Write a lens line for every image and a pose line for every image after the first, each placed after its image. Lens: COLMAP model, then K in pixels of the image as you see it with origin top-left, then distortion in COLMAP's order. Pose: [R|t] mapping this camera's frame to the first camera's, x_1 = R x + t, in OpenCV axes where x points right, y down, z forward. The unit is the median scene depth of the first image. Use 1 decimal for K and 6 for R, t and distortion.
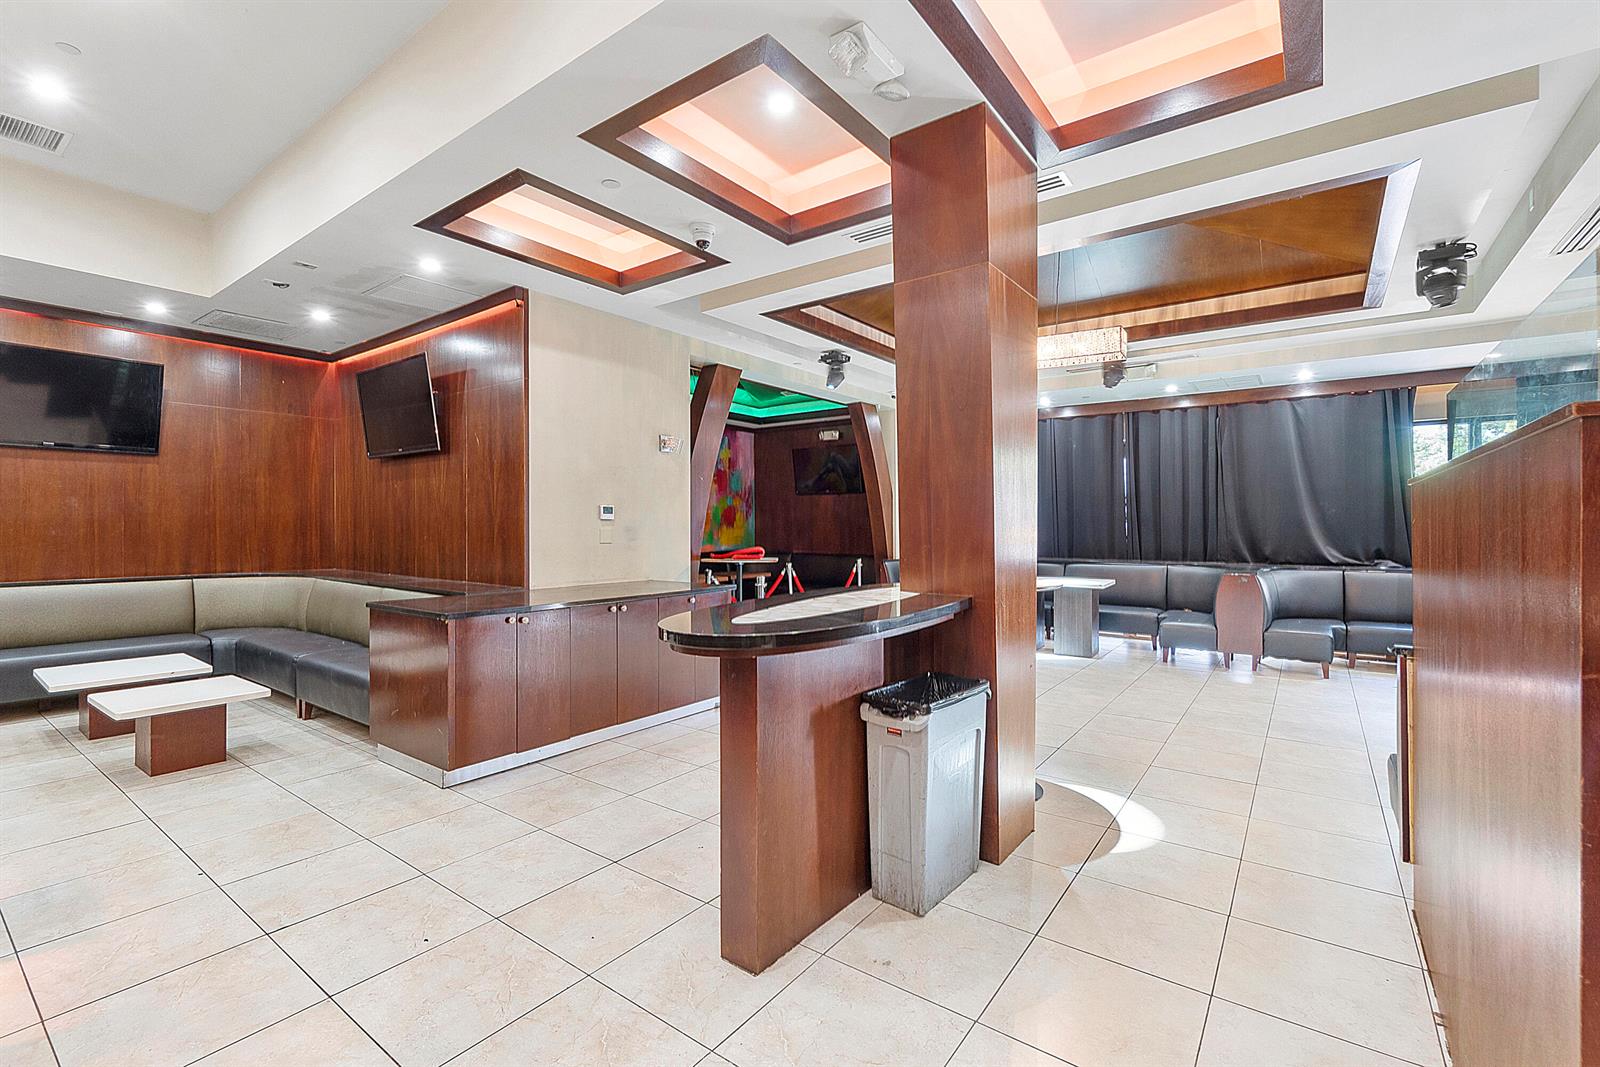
lens RADIAL K [[696.5, 0, 795.4], [0, 696.5, 529.9], [0, 0, 1]] dist [-0.000891, -0.000269]
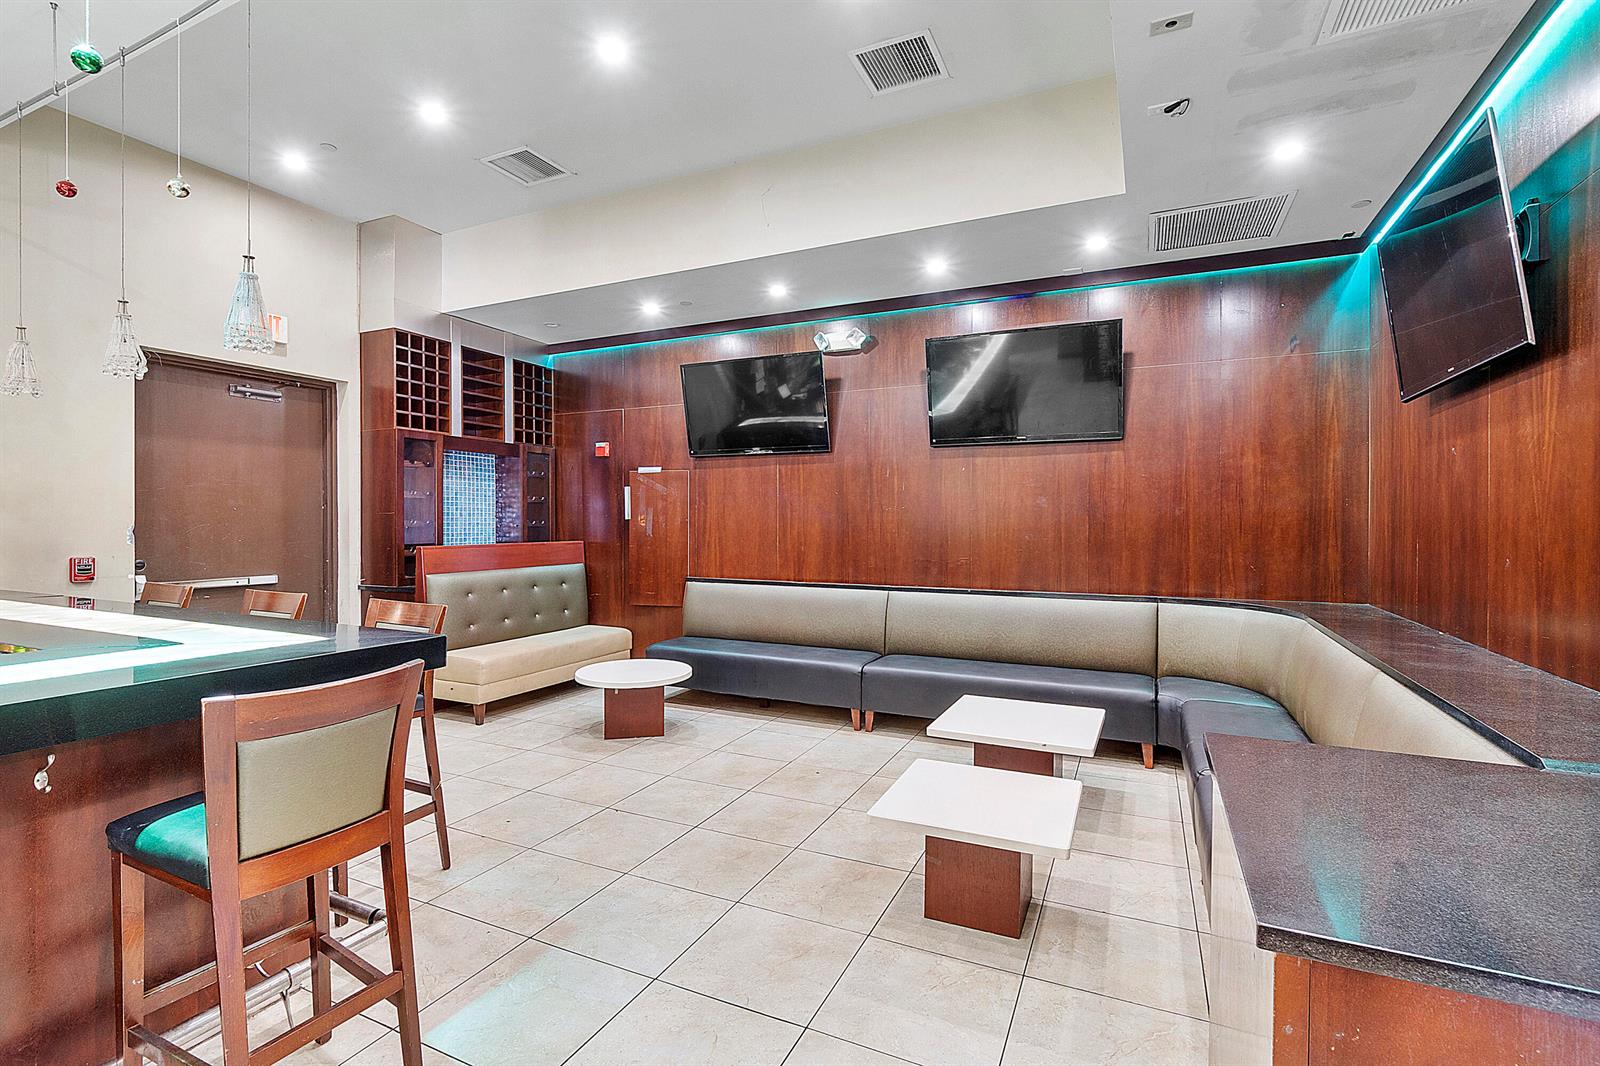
lens RADIAL K [[751.0, 0, 801.2], [0, 751.0, 526.0], [0, 0, 1]] dist [-0.003643, -0.000593]
pose [[0.200227, 0.001799, -0.979748, -0.160484], [-0.006741, 0.999977, 0.000459, -0.008000], [0.979726, 0.006513, 0.200235, 0.460644]]
